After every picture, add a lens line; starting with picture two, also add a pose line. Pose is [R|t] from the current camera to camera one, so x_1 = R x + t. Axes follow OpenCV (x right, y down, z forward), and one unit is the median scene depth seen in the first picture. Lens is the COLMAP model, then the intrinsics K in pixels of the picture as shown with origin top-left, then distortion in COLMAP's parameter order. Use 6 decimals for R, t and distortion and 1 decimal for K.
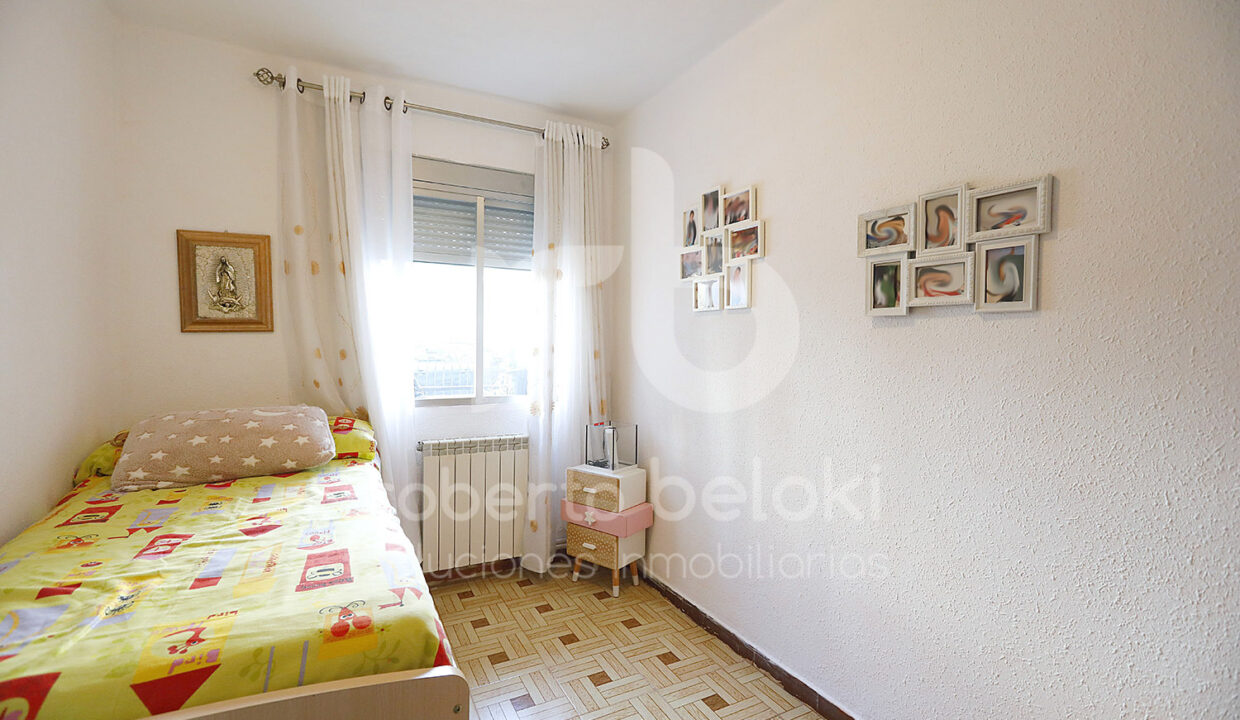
lens RADIAL K [[564.4, 0, 625.3], [0, 564.4, 355.8], [0, 0, 1]] dist [0.000600, 0.000792]
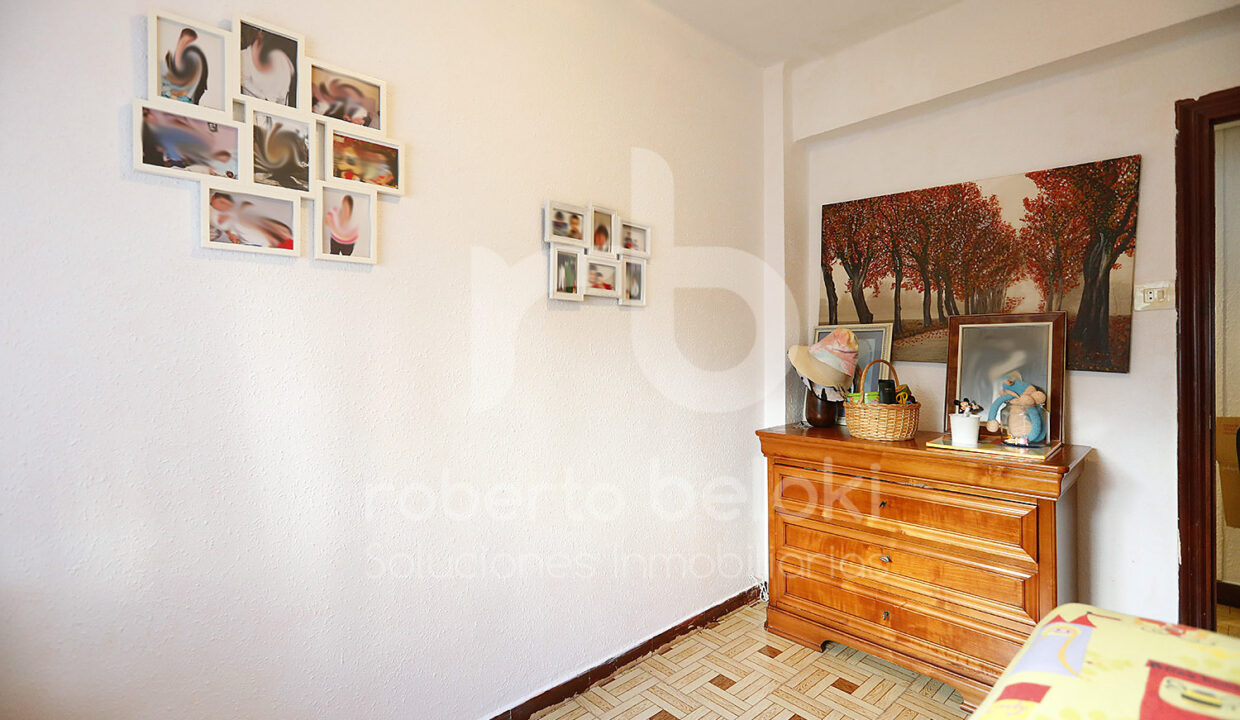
lens RADIAL K [[564.4, 0, 625.3], [0, 564.4, 355.8], [0, 0, 1]] dist [0.000600, 0.000792]
pose [[-0.271671, -0.015007, 0.962273, -0.475223], [0.031189, 0.999216, 0.024388, 0.011493], [-0.961885, 0.036638, -0.270990, 0.882475]]
